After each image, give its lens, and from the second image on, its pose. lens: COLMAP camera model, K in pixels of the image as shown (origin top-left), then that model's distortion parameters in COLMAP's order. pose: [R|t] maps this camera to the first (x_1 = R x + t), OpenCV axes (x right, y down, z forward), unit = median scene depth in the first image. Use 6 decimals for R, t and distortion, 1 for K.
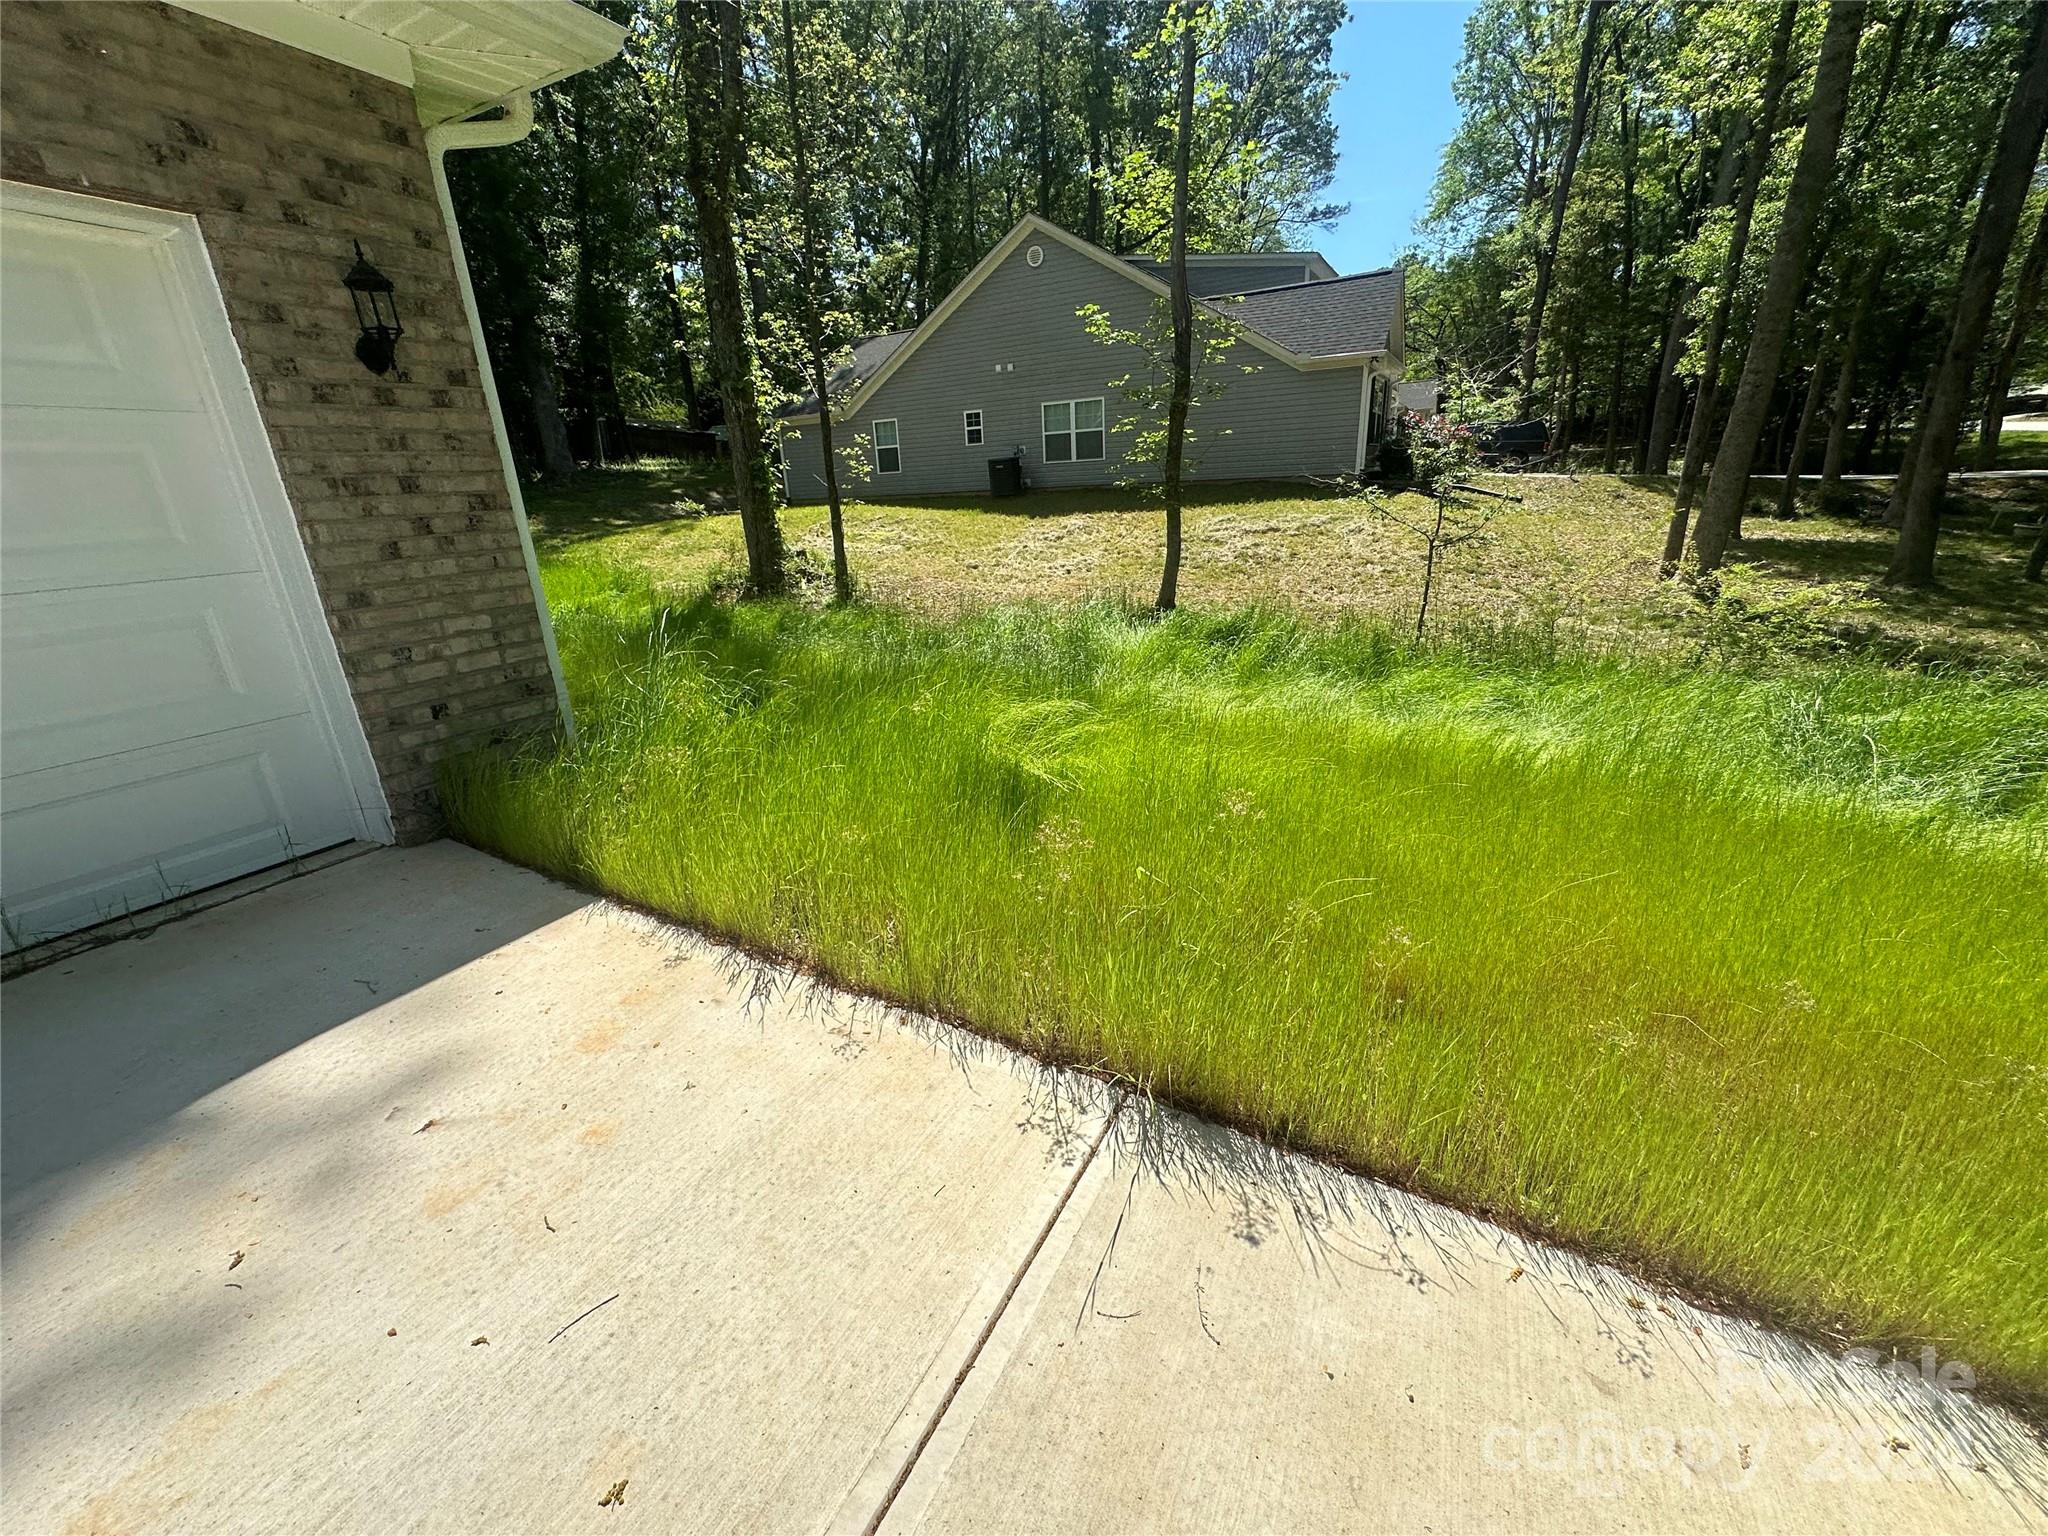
lens RADIAL K [[818.5, 0, 1022.8], [0, 818.5, 769.0], [0, 0, 1]] dist [-0.004104, 0.000815]
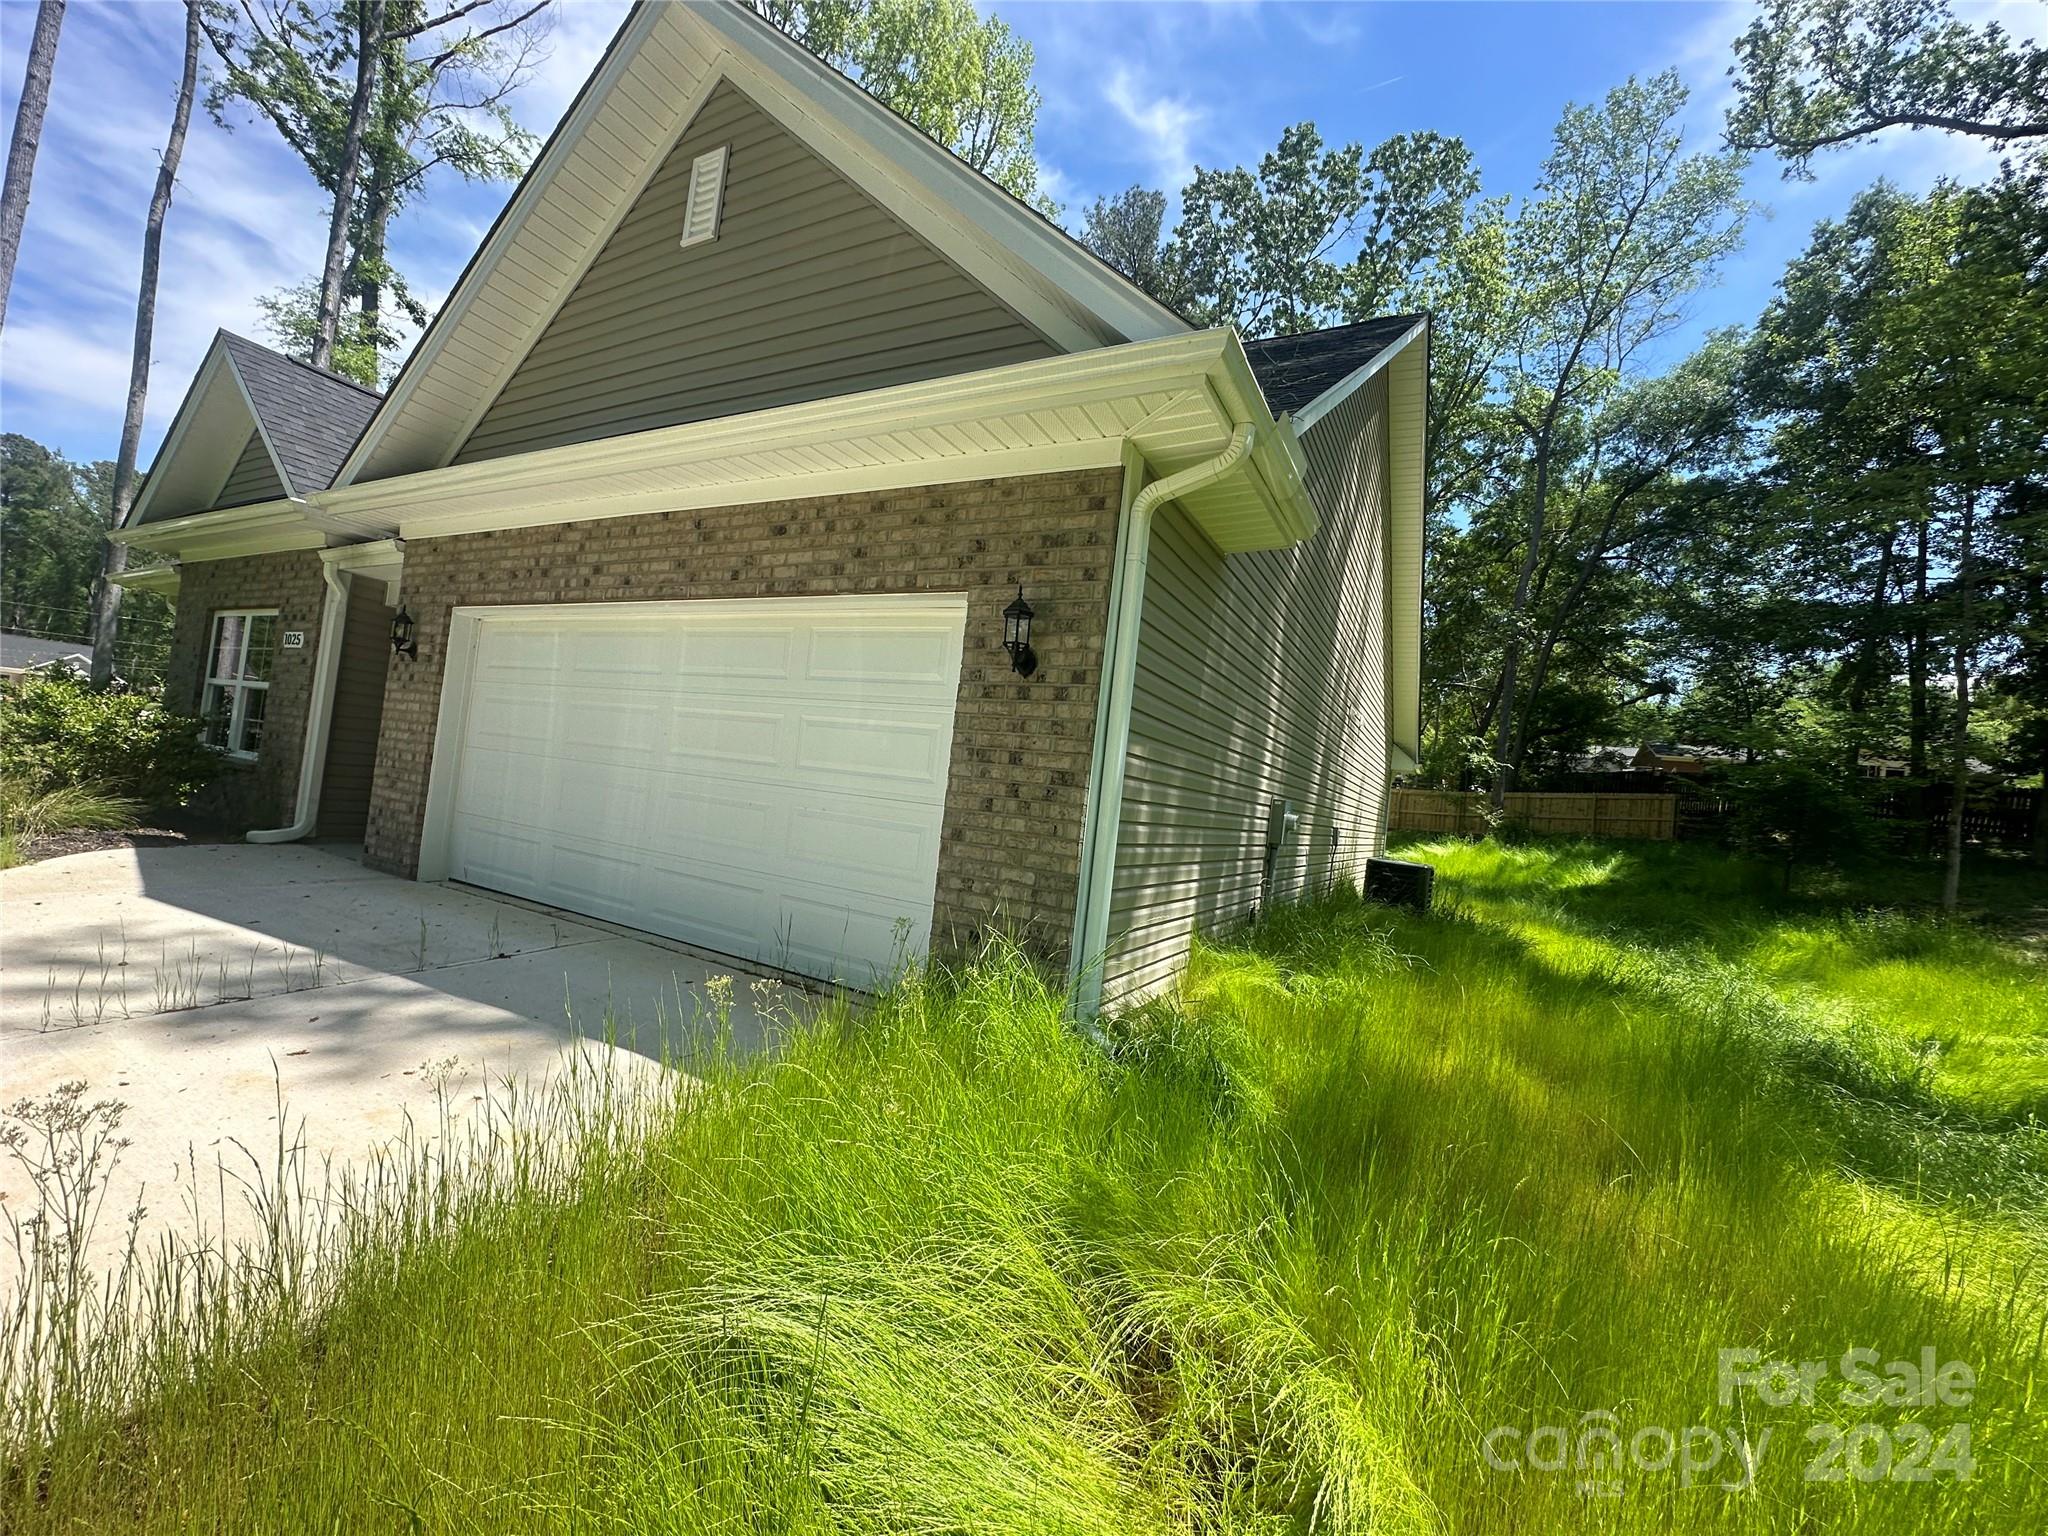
lens RADIAL K [[818.5, 0, 1022.8], [0, 818.5, 769.0], [0, 0, 1]] dist [-0.004104, 0.000815]
pose [[-0.008901, 0.016076, -0.999831, 0.483807], [-0.433193, 0.901114, 0.018345, -0.362828], [0.901257, 0.433284, -0.001056, 1.024950]]
